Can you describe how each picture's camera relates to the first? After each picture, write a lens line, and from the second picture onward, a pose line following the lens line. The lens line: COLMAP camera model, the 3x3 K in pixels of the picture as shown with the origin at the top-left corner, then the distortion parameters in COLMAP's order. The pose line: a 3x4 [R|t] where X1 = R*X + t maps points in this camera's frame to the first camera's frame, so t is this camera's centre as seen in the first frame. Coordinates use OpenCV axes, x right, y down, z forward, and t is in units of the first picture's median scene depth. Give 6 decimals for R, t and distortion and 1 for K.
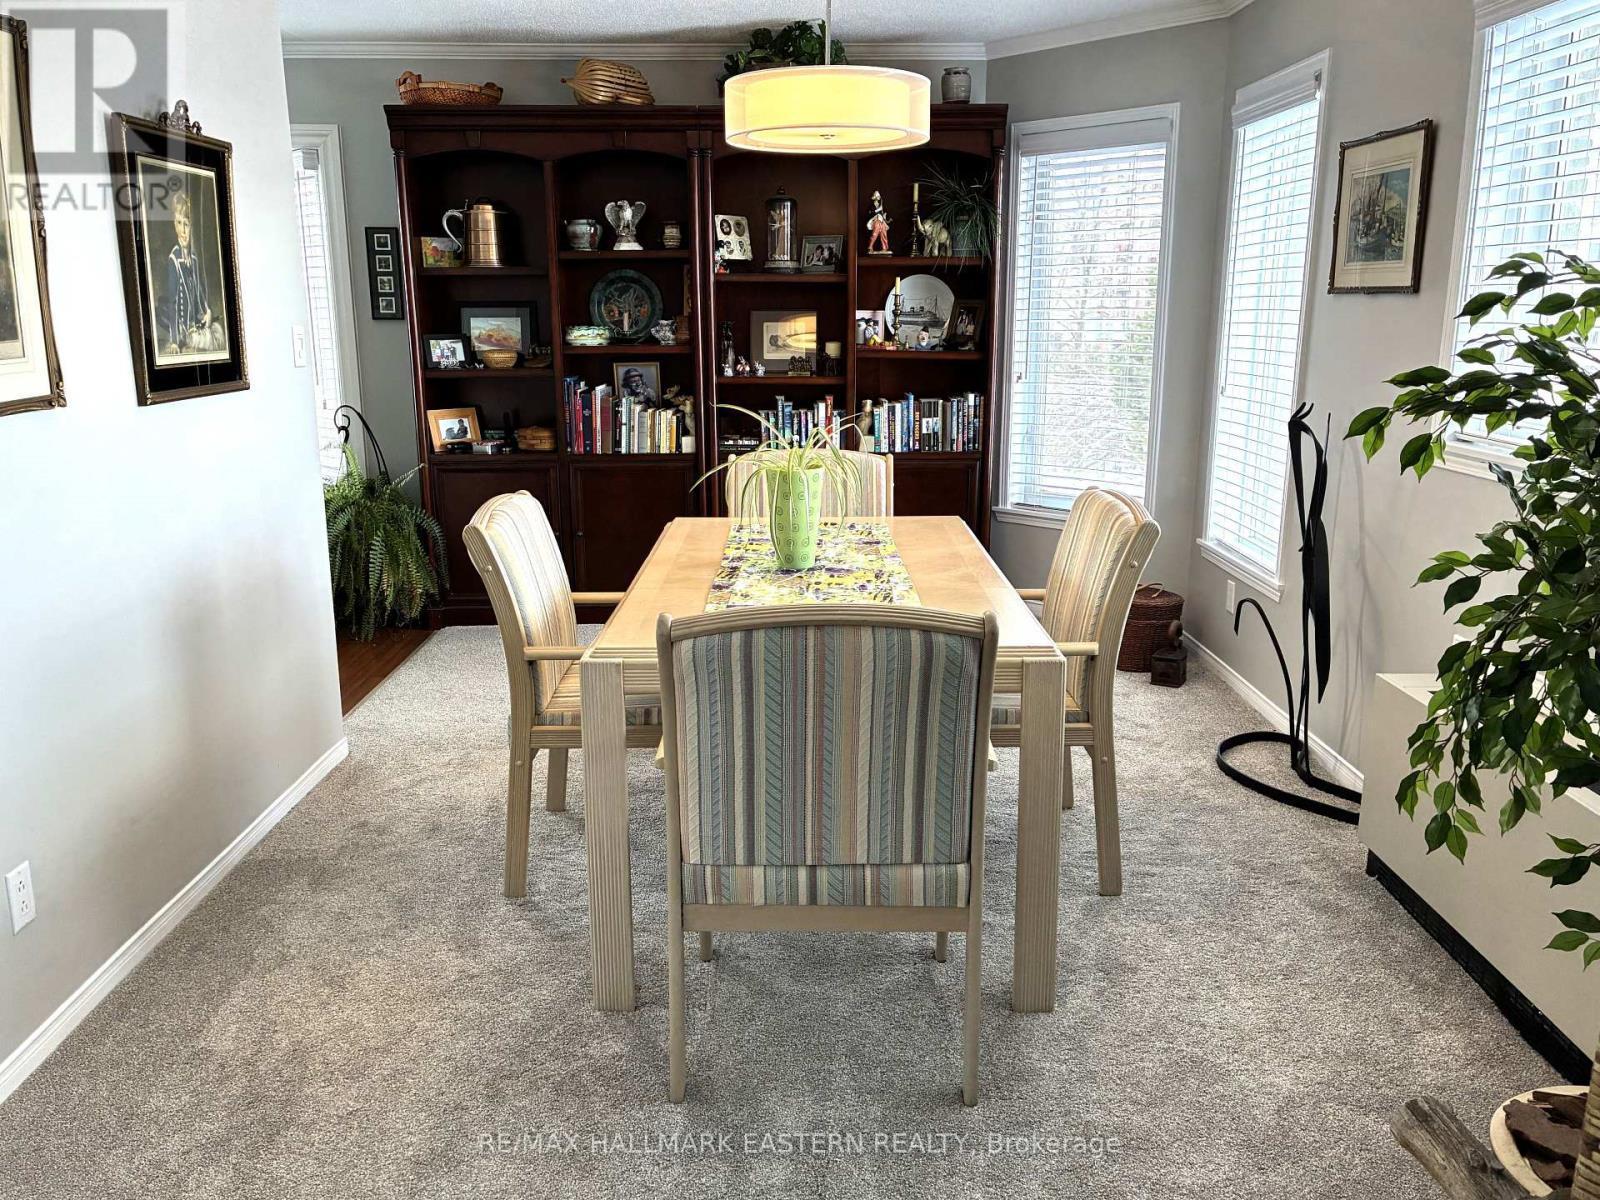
lens RADIAL K [[1255.8, 0, 800.0], [0, 1255.8, 600.0], [0, 0, 1]] dist [0.055993, -0.090441]
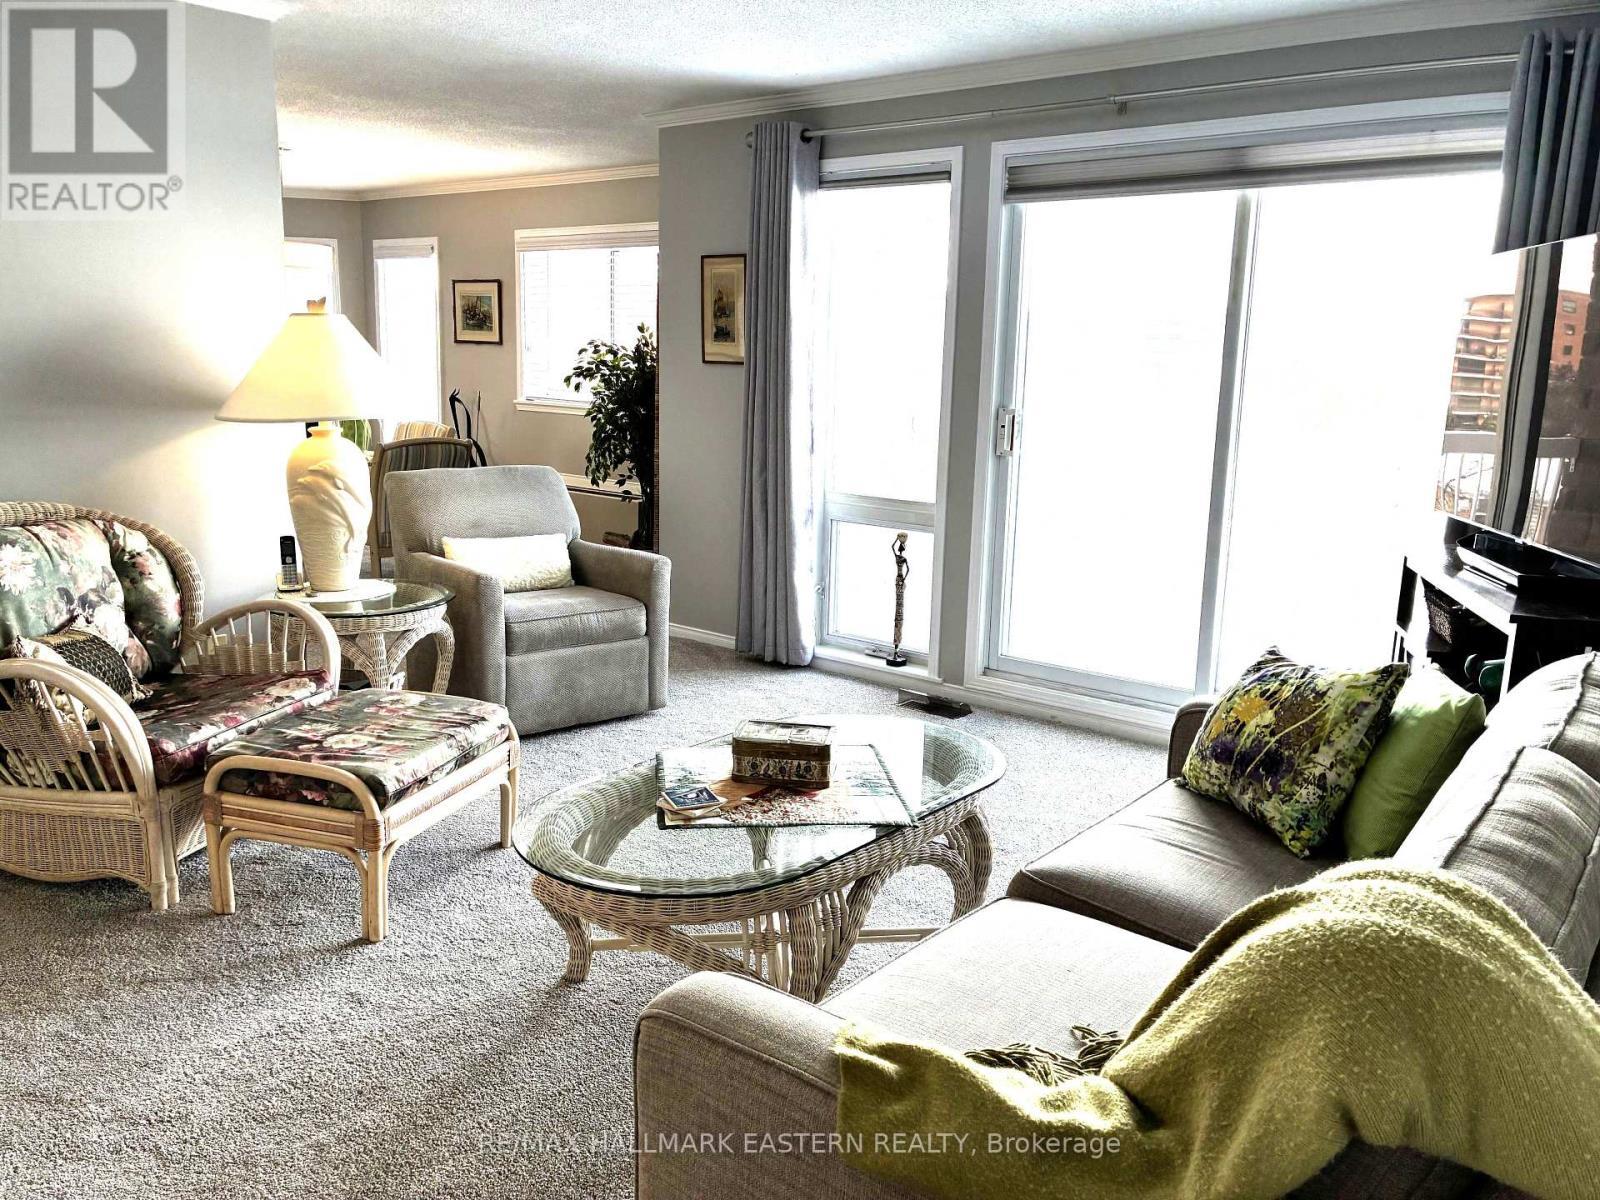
lens RADIAL K [[1255.8, 0, 800.0], [0, 1255.8, 600.0], [0, 0, 1]] dist [0.055993, -0.090441]
pose [[0.643544, -0.126899, 0.754816, -0.698955], [0.147283, 0.988262, 0.040574, 0.159871], [-0.751105, 0.085061, 0.654680, -0.679878]]
